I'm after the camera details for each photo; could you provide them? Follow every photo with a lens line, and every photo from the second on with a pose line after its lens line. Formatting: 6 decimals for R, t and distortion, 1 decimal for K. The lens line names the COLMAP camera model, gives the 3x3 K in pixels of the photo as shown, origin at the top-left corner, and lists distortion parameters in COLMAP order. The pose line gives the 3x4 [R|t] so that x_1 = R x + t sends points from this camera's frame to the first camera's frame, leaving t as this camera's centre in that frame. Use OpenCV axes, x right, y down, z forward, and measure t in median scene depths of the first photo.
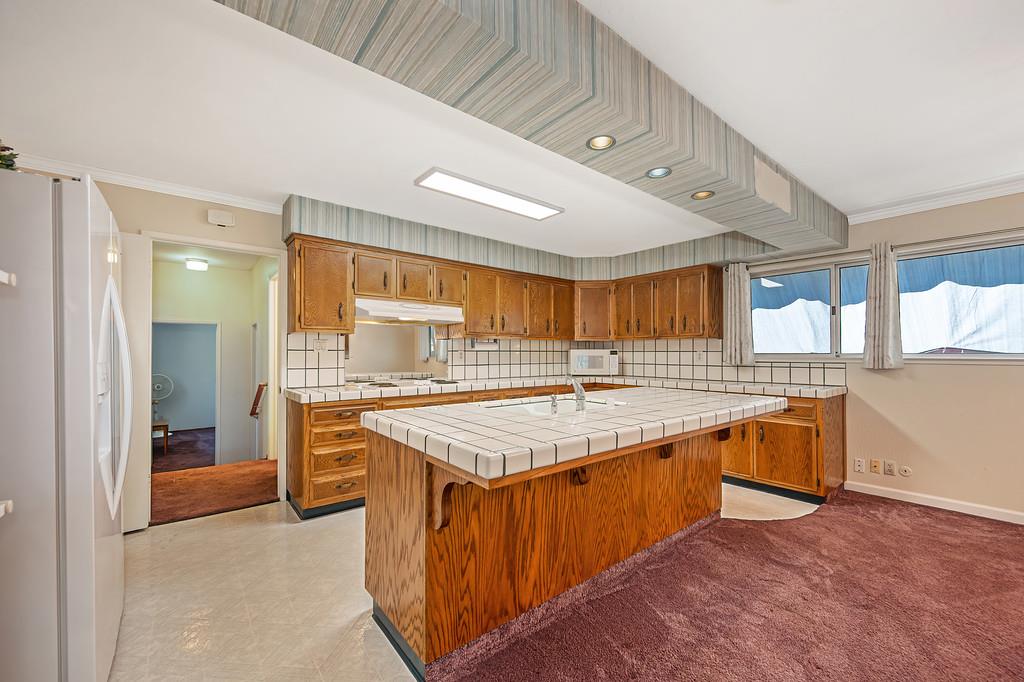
lens RADIAL K [[407.9, 0, 513.1], [0, 407.9, 349.9], [0, 0, 1]] dist [-0.003220, -0.000087]
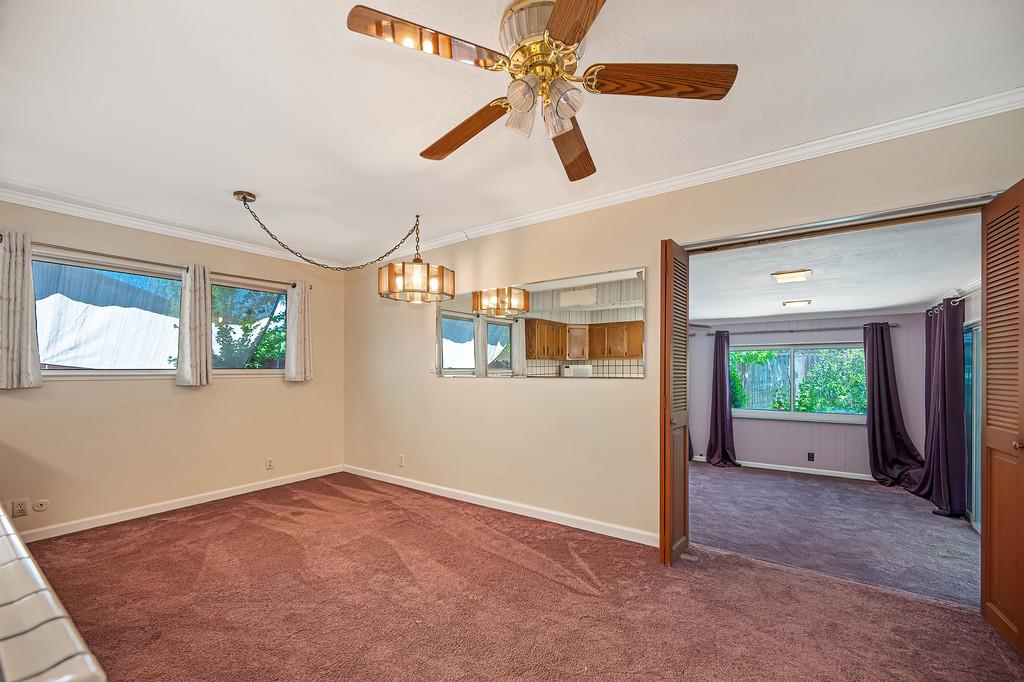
lens RADIAL K [[407.9, 0, 523.6], [0, 407.9, 367.1], [0, 0, 1]] dist [-0.003220, -0.000087]
pose [[-0.279173, 0.005255, 0.960226, -0.153436], [-0.001830, 0.999980, -0.006005, 0.007539], [-0.960239, -0.003434, -0.279158, 0.254024]]
